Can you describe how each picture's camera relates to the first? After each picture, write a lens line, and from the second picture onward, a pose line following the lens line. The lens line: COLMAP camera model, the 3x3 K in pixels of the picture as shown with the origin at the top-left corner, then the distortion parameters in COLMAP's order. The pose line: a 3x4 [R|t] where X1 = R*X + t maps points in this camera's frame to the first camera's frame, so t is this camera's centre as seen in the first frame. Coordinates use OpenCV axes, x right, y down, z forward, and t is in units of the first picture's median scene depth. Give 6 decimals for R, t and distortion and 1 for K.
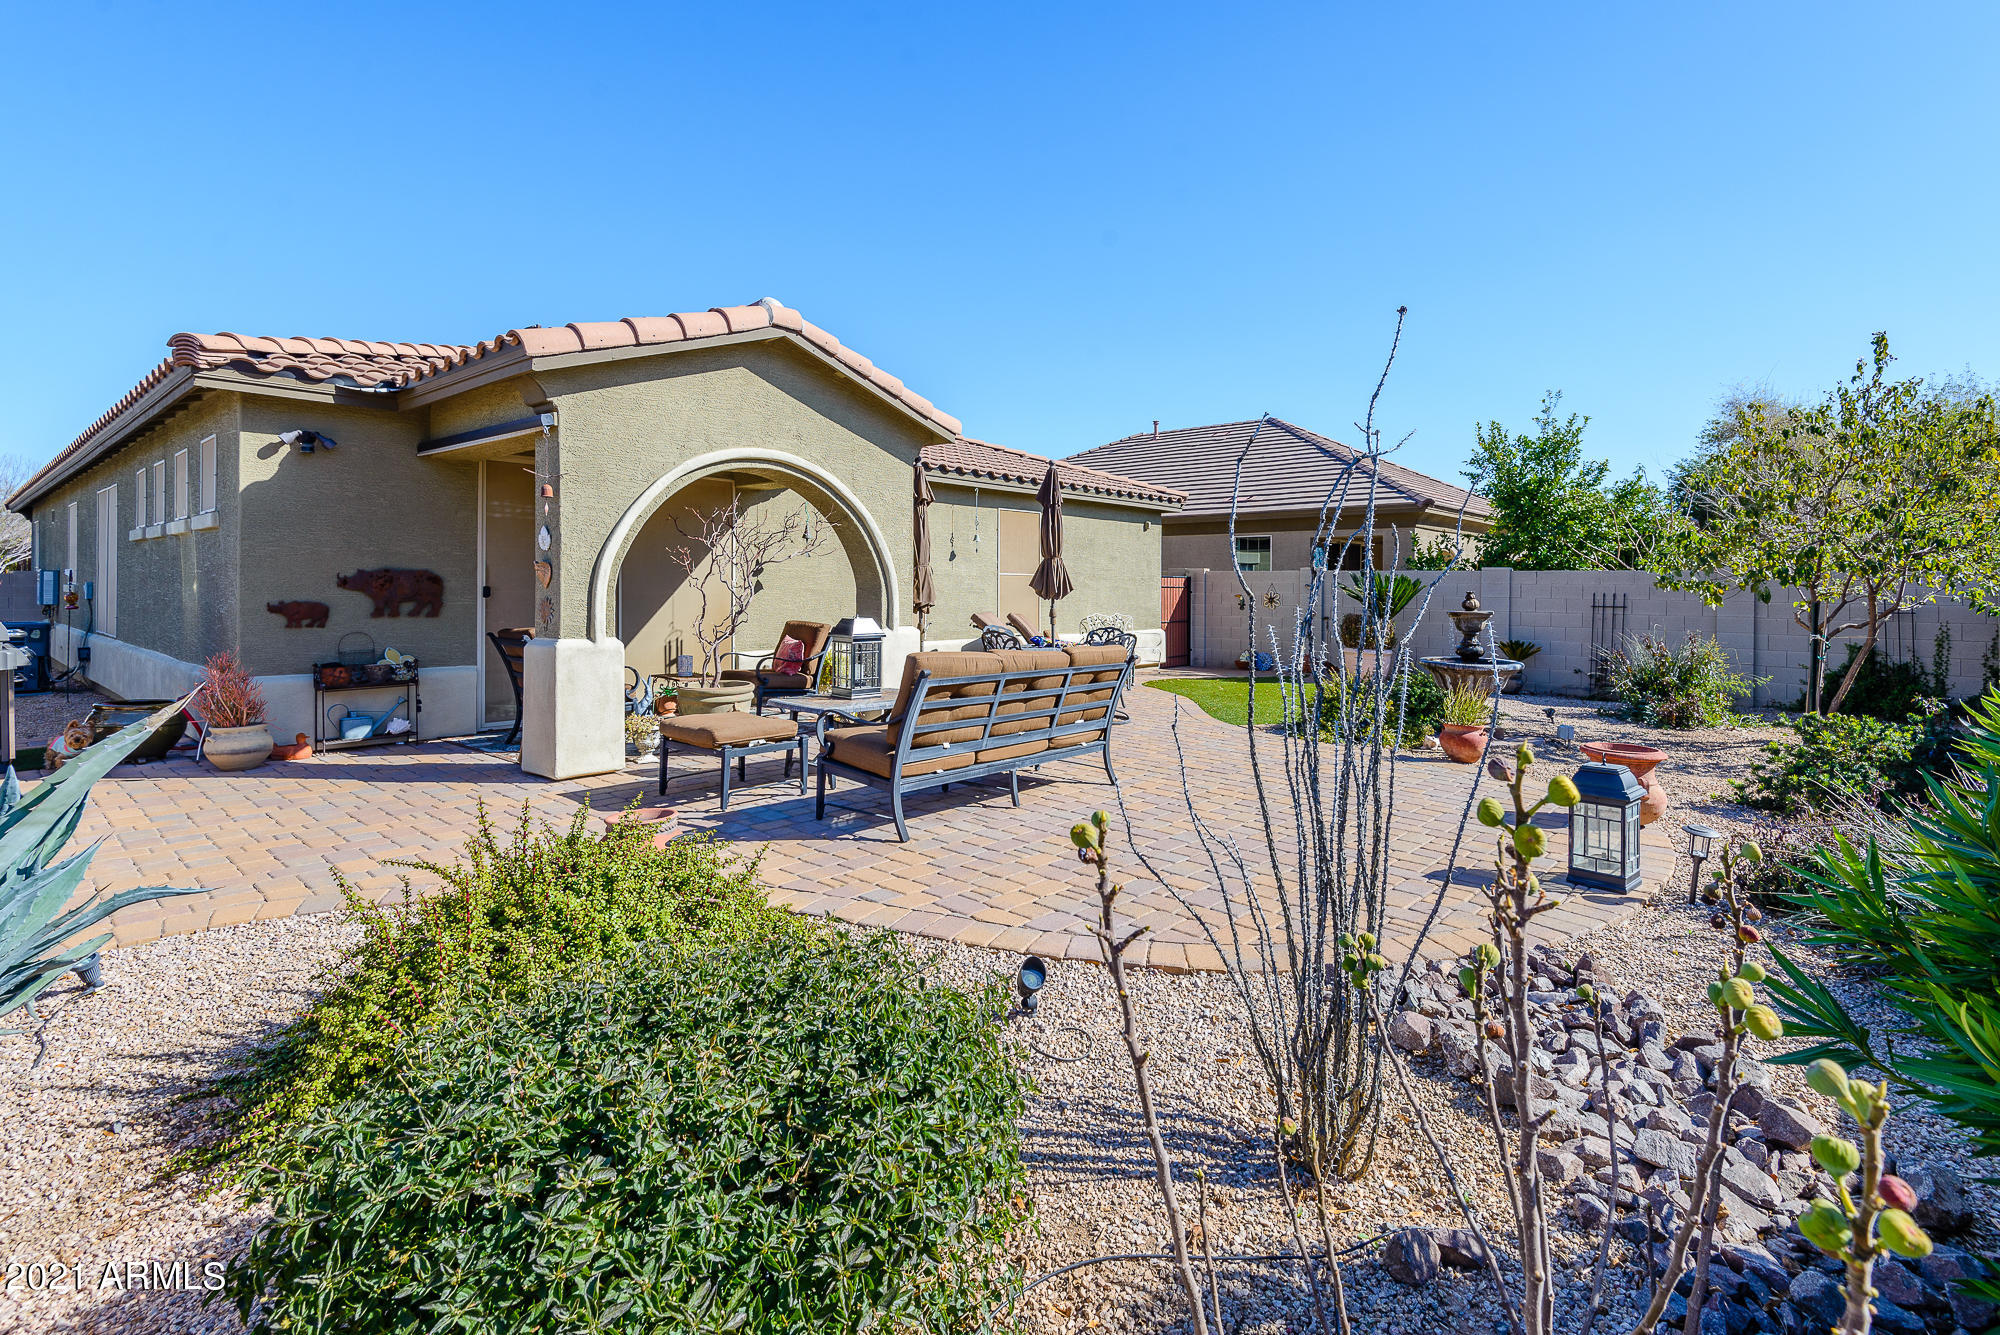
lens RADIAL K [[958.2, 0, 1002.4], [0, 958.2, 592.8], [0, 0, 1]] dist [0.036818, -0.023388]
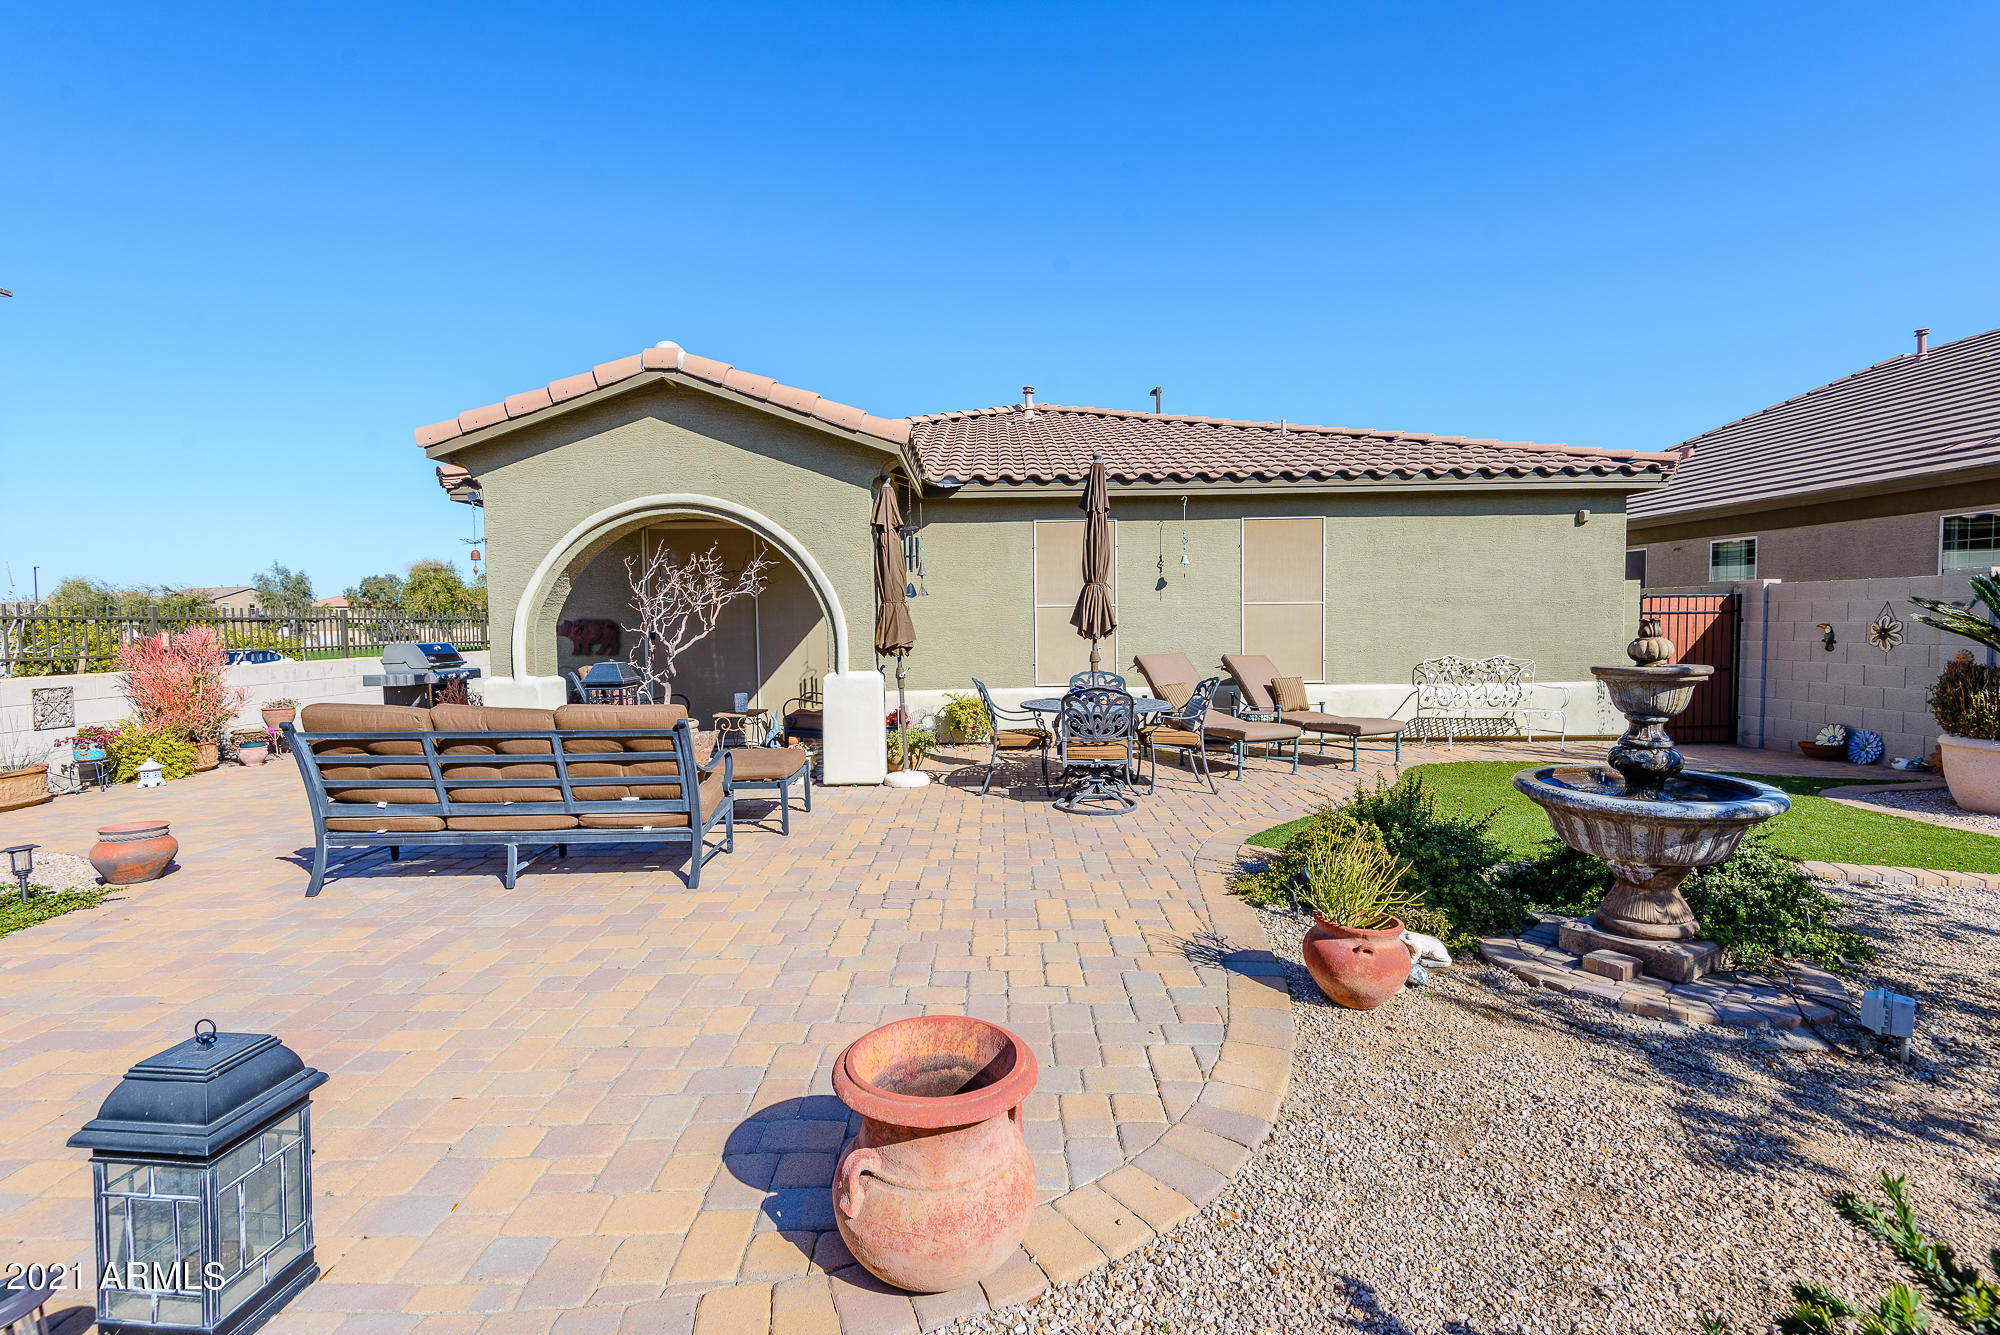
lens RADIAL K [[902.9, 0, 969.1], [0, 902.9, 671.2], [0, 0, 1]] dist [0.034754, -0.019675]
pose [[0.656809, 0.023347, -0.753695, 0.571967], [0.013396, 0.999002, 0.042619, 0.000528], [0.753938, -0.038089, 0.655841, 0.502198]]
